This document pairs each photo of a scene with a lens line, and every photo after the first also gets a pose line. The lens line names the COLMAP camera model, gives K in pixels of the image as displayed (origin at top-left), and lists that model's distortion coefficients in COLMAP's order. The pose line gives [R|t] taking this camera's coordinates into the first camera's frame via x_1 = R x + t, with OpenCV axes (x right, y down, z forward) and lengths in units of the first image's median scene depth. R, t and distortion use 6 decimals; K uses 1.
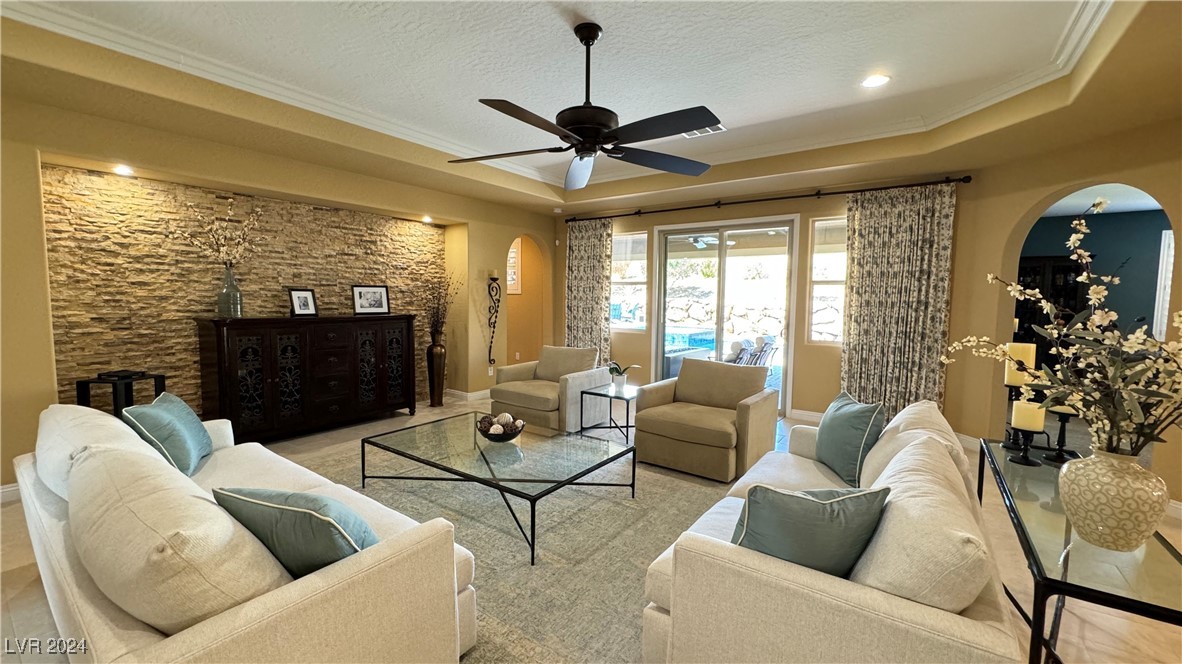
lens RADIAL K [[471.9, 0, 591.0], [0, 471.9, 332.0], [0, 0, 1]] dist [-0.000342, -0.000005]
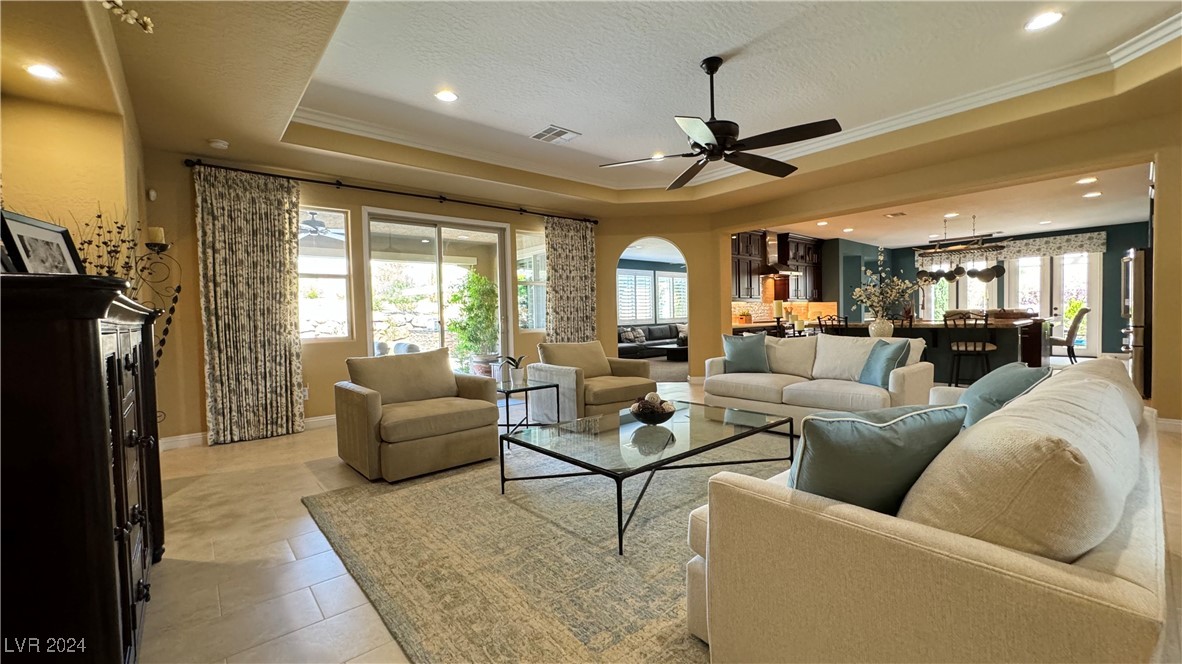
lens RADIAL K [[471.9, 0, 591.0], [0, 471.9, 332.0], [0, 0, 1]] dist [-0.000342, -0.000005]
pose [[0.243598, -0.048008, 0.968687, -0.716463], [0.104014, 0.994307, 0.023121, 0.014520], [-0.964283, 0.095125, 0.247205, 0.568700]]
